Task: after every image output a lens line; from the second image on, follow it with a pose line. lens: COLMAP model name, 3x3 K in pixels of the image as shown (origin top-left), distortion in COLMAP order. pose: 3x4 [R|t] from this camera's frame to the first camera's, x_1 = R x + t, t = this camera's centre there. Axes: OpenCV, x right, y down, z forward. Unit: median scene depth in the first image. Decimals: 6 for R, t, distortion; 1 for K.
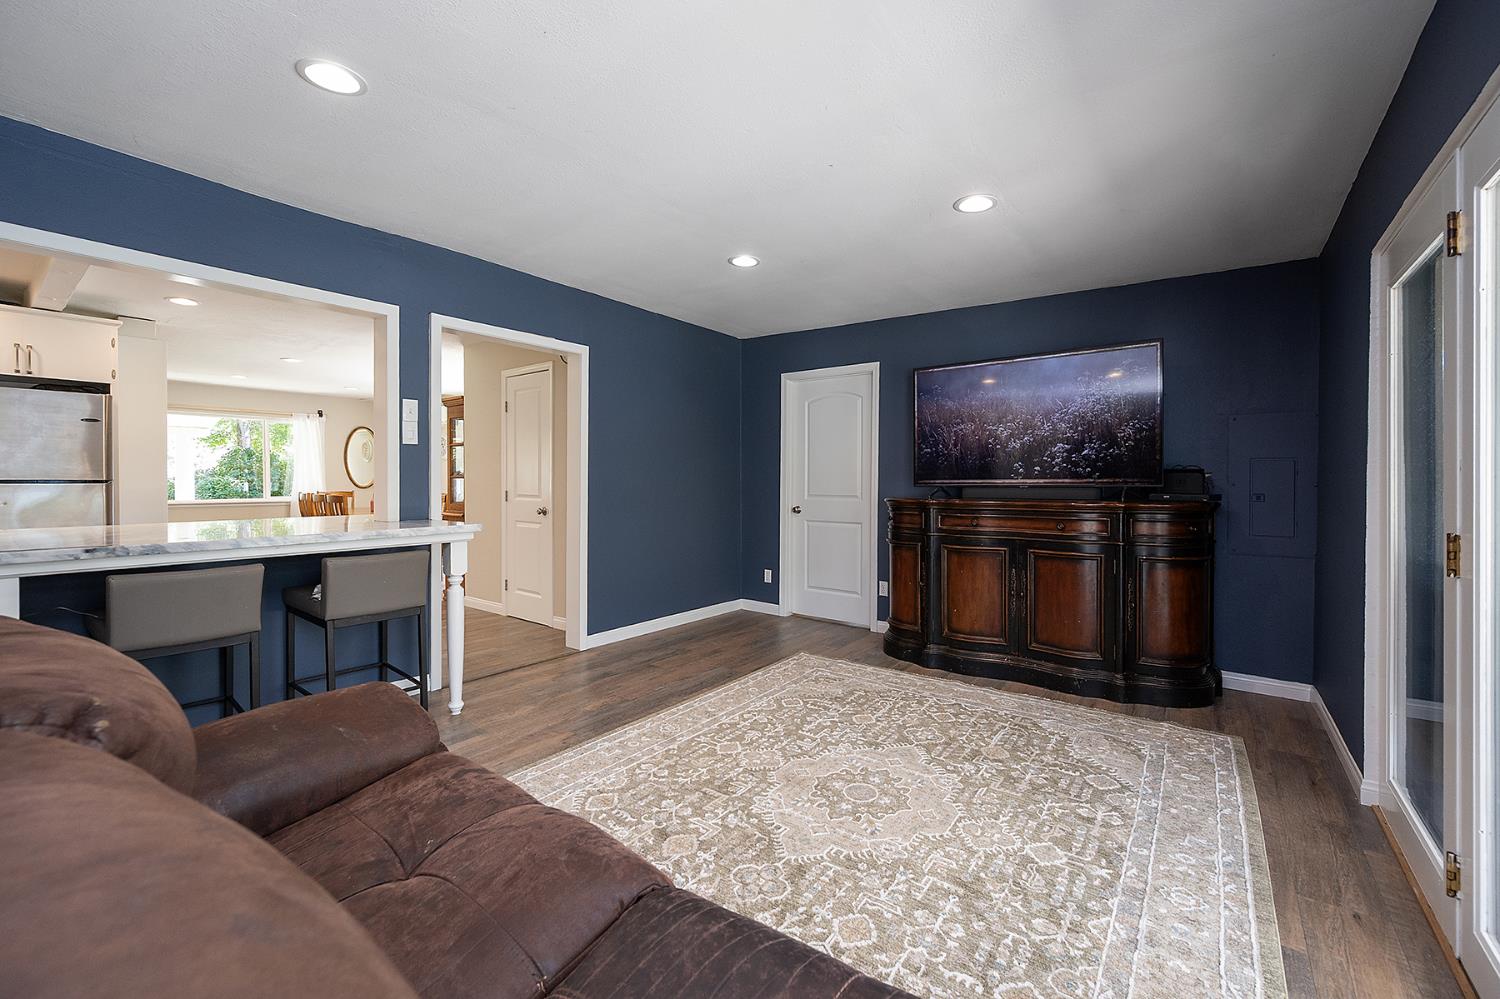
lens RADIAL K [[601.2, 0, 756.0], [0, 601.2, 480.7], [0, 0, 1]] dist [0.000716, -0.000083]
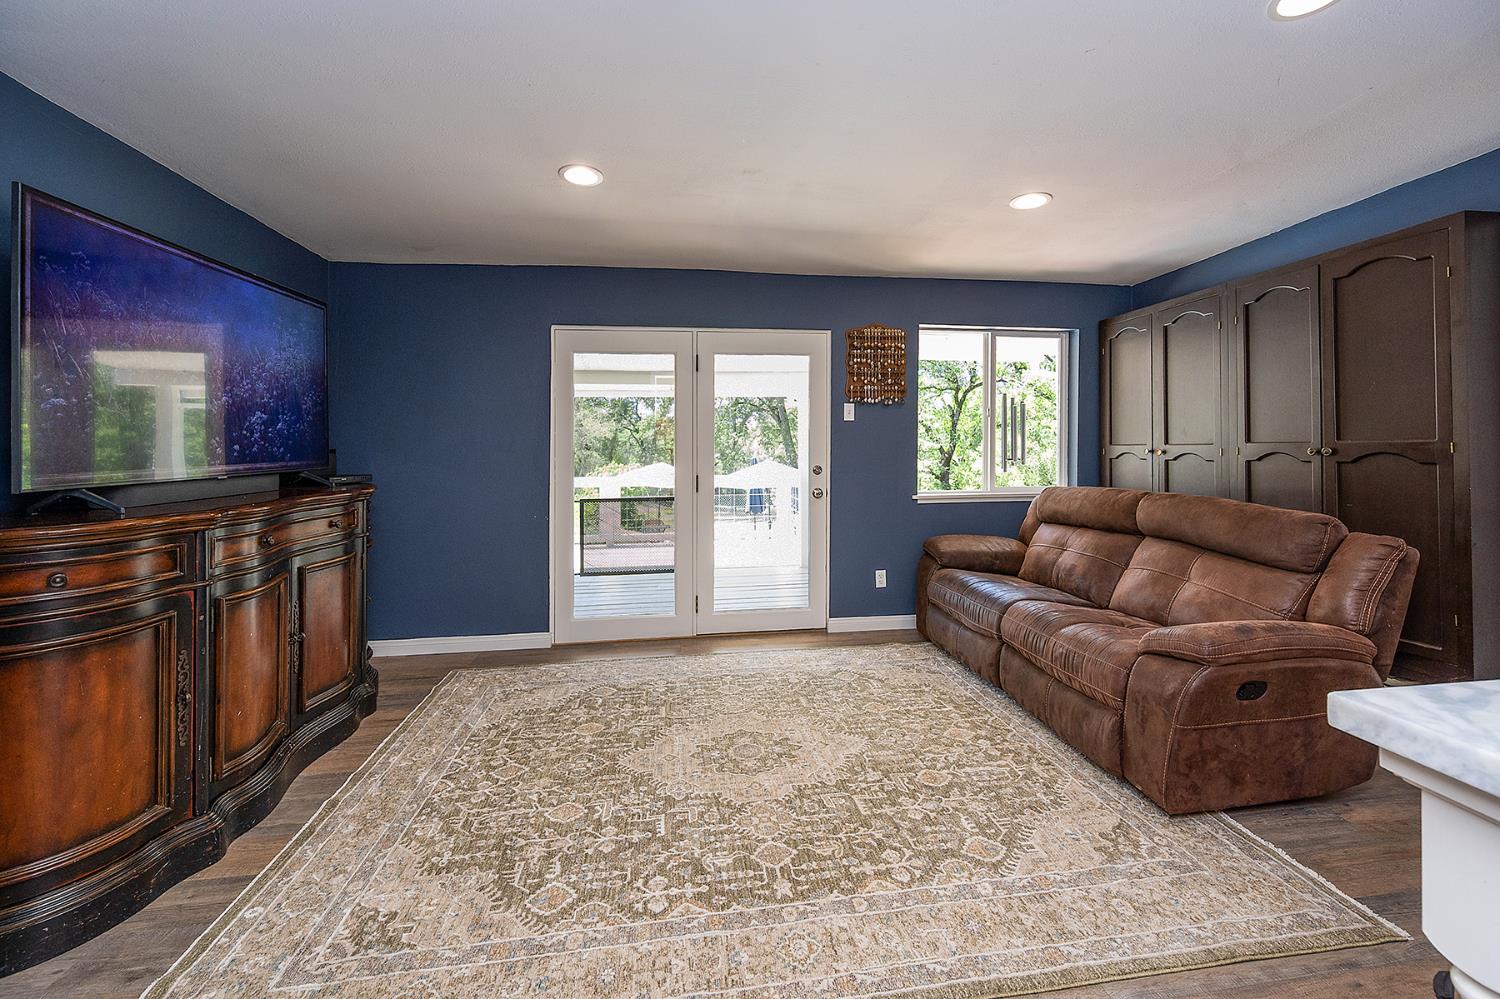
lens RADIAL K [[614.6, 0, 746.1], [0, 614.6, 443.4], [0, 0, 1]] dist [0.001201, 0.000102]
pose [[-0.684309, 0.004388, 0.729179, -0.530762], [0.007714, 0.999970, 0.001221, -0.029990], [-0.729152, 0.006460, -0.684322, 1.473481]]
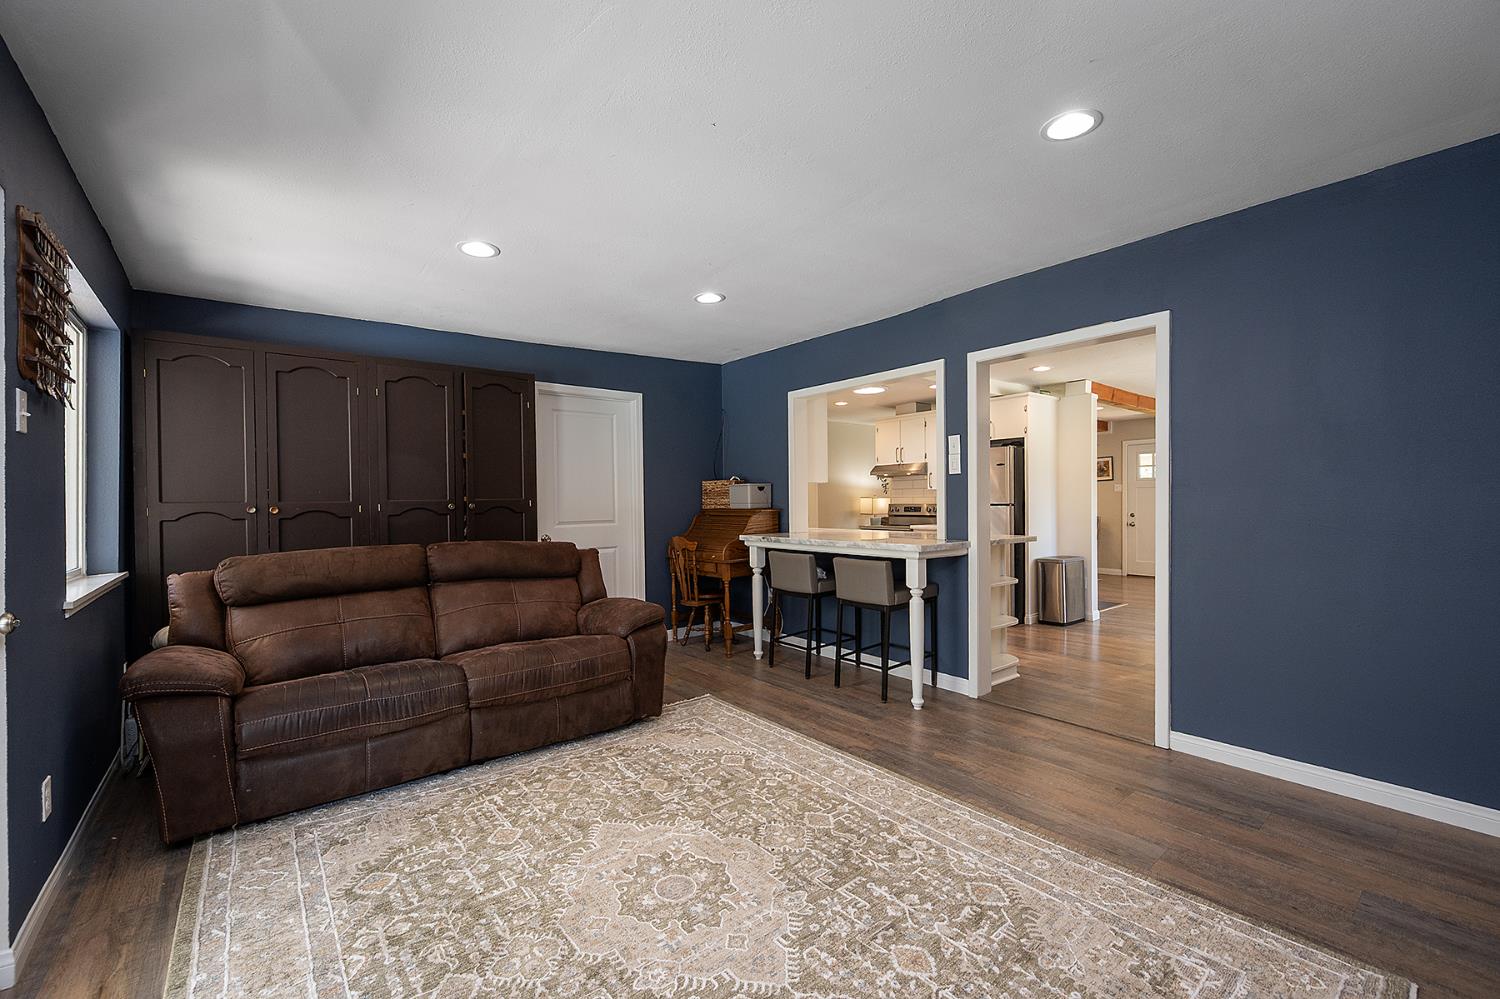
lens RADIAL K [[635.1, 0, 762.9], [0, 635.1, 503.4], [0, 0, 1]] dist [-0.000126, -0.000282]
pose [[-0.237238, 0.000507, -0.971452, 0.834163], [0.004827, 0.999988, -0.000657, -0.006549], [0.971440, -0.004845, -0.237237, 1.114994]]
